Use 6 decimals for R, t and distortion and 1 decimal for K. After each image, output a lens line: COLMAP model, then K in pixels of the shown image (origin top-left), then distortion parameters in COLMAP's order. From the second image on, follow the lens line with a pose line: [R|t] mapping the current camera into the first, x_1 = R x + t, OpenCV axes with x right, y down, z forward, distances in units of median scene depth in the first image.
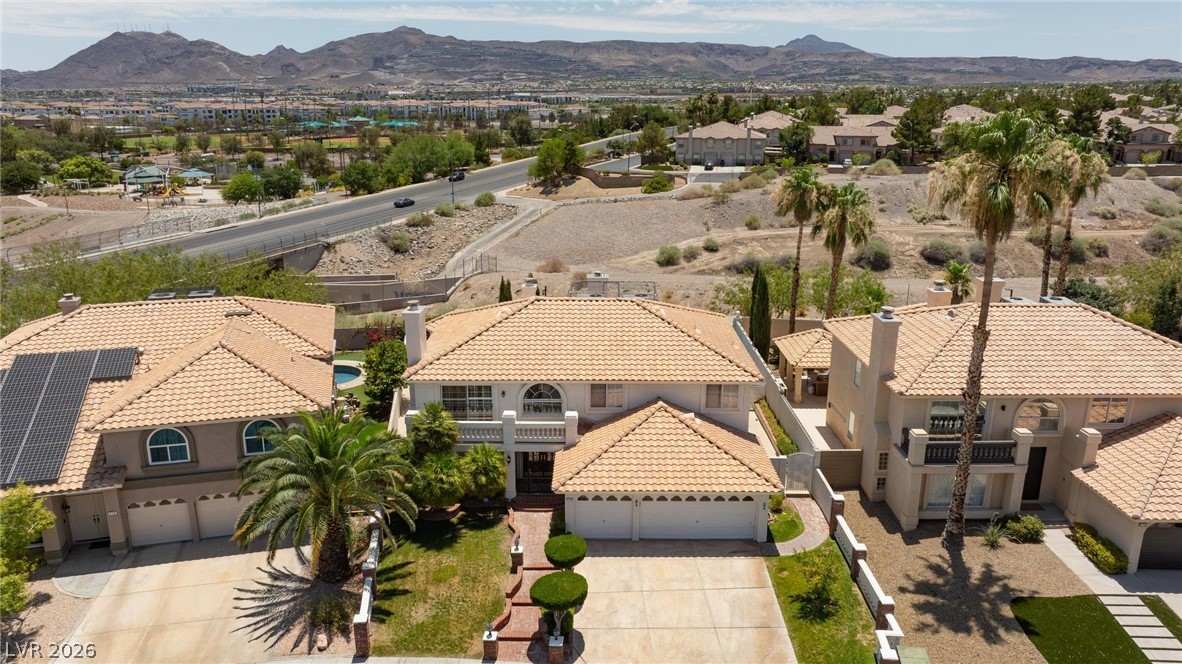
lens RADIAL K [[845.6, 0, 593.6], [0, 845.6, 330.6], [0, 0, 1]] dist [-0.025558, 0.010946]
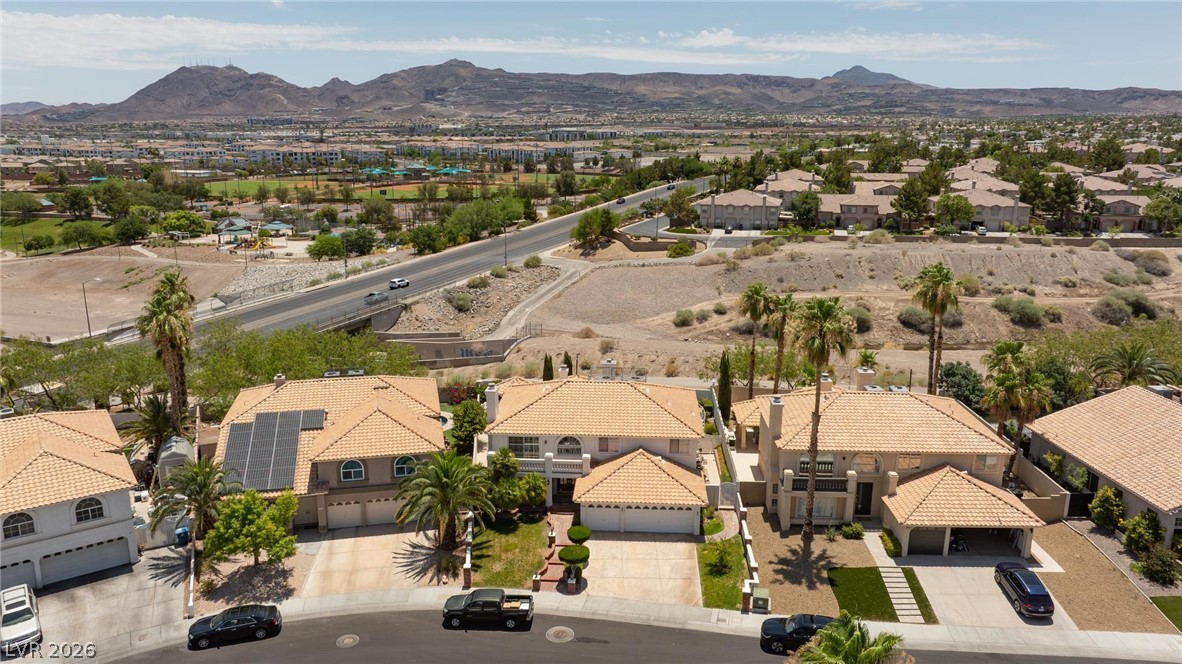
lens RADIAL K [[845.6, 0, 592.6], [0, 845.6, 330.4], [0, 0, 1]] dist [-0.025558, 0.010946]
pose [[0.998541, 0.013680, -0.052246, 0.060168], [-0.015378, 0.999362, -0.032233, -0.081785], [0.051772, 0.032989, 0.998114, -0.576709]]
